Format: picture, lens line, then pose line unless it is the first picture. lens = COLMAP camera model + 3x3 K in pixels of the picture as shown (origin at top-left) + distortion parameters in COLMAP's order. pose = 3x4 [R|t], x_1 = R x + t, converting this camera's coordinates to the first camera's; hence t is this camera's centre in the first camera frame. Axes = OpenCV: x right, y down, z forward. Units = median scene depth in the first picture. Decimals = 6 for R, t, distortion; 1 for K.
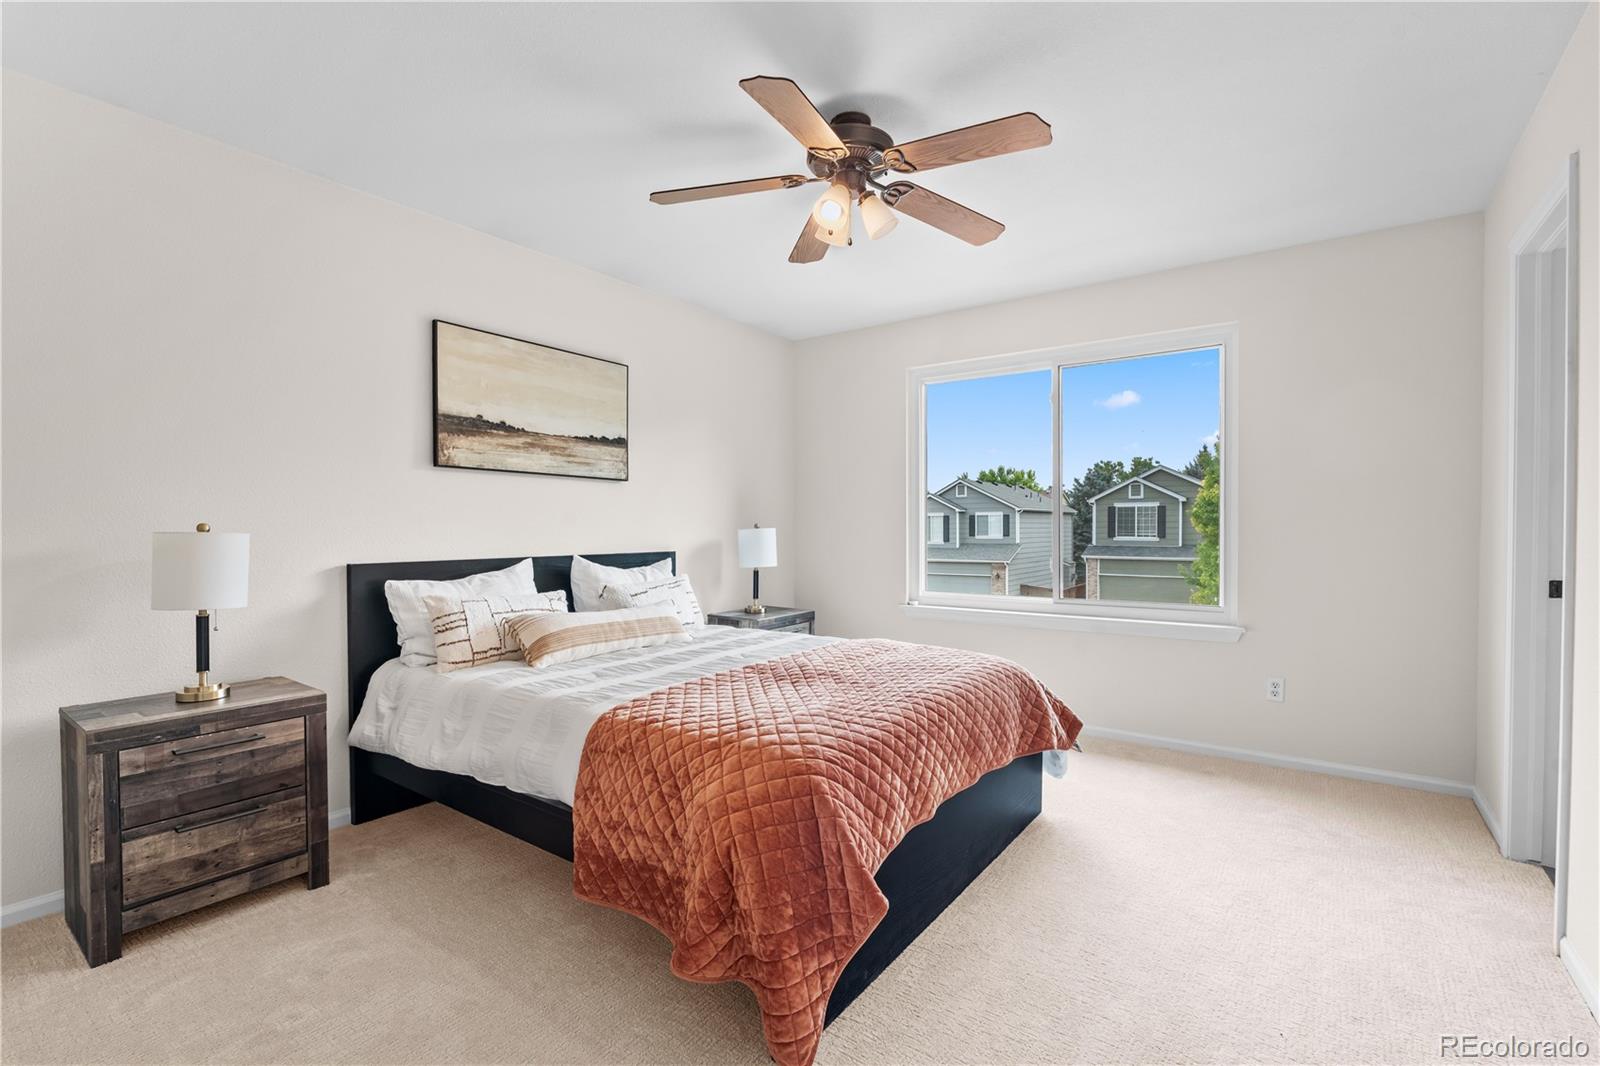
lens RADIAL K [[716.6, 0, 809.9], [0, 716.6, 529.0], [0, 0, 1]] dist [0.000943, 0.000575]
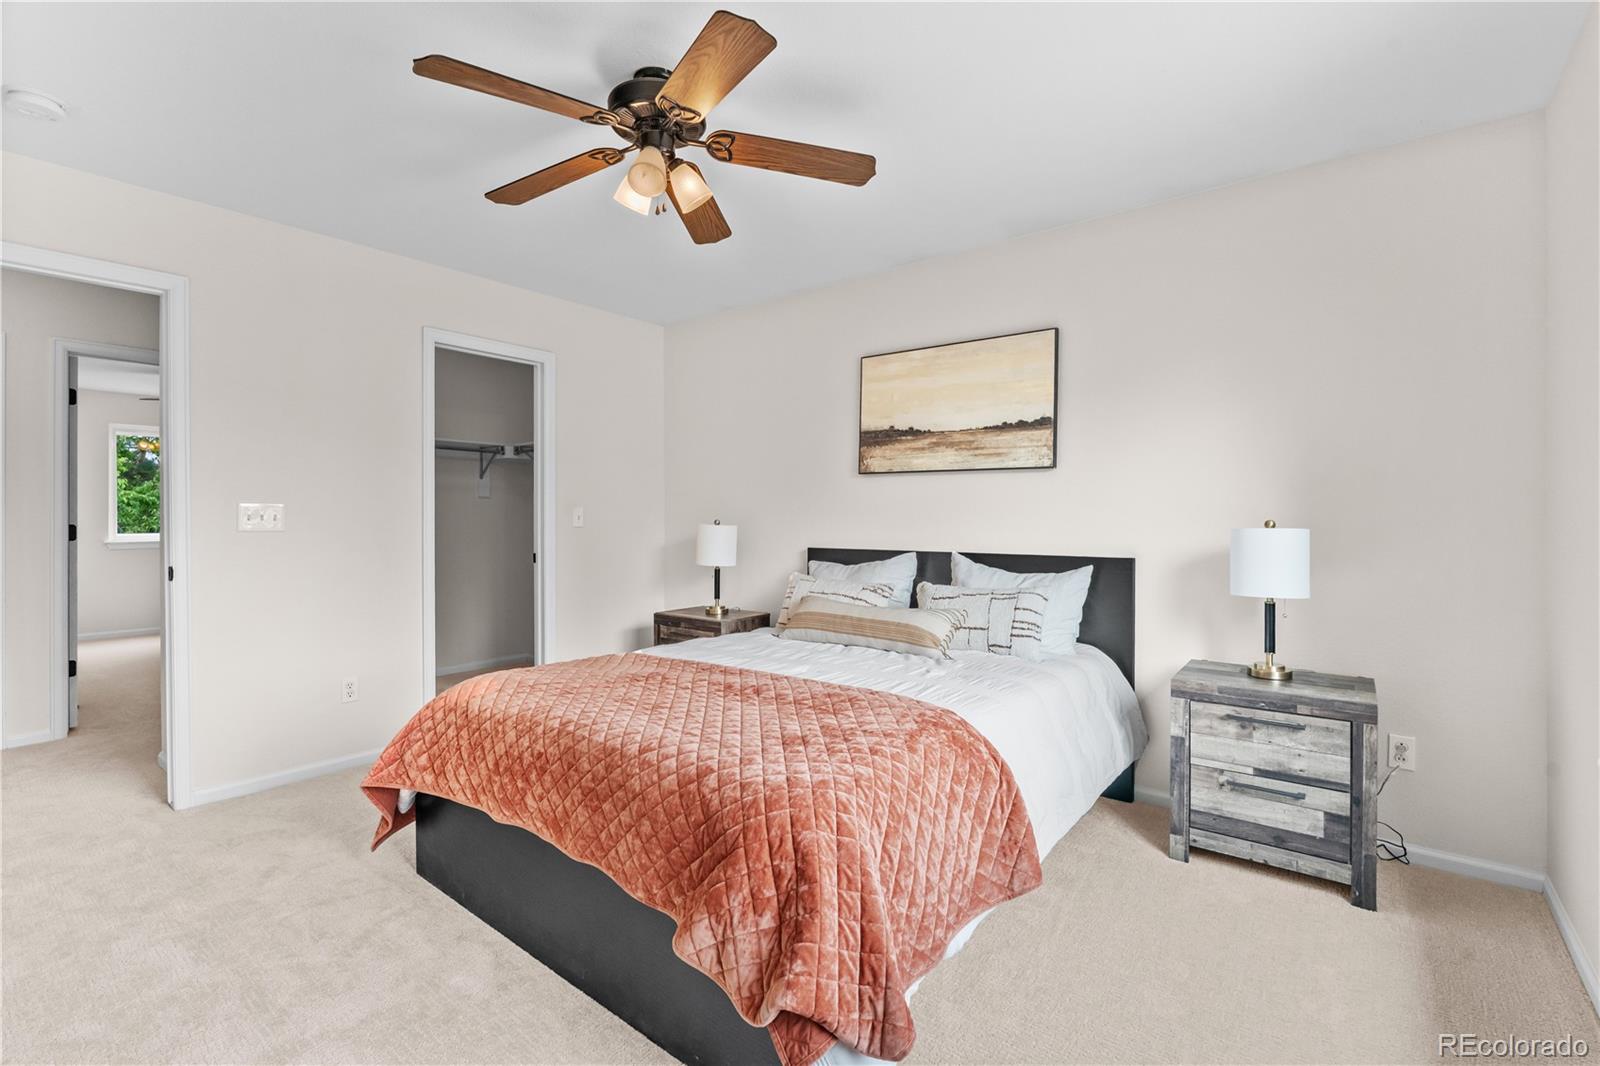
lens RADIAL K [[716.6, 0, 811.7], [0, 716.6, 530.6], [0, 0, 1]] dist [0.000943, 0.000575]
pose [[-0.035858, 0.018744, -0.999181, 0.676353], [-0.004923, 0.999809, 0.018932, -0.010927], [0.999345, 0.005597, -0.035759, 0.878037]]
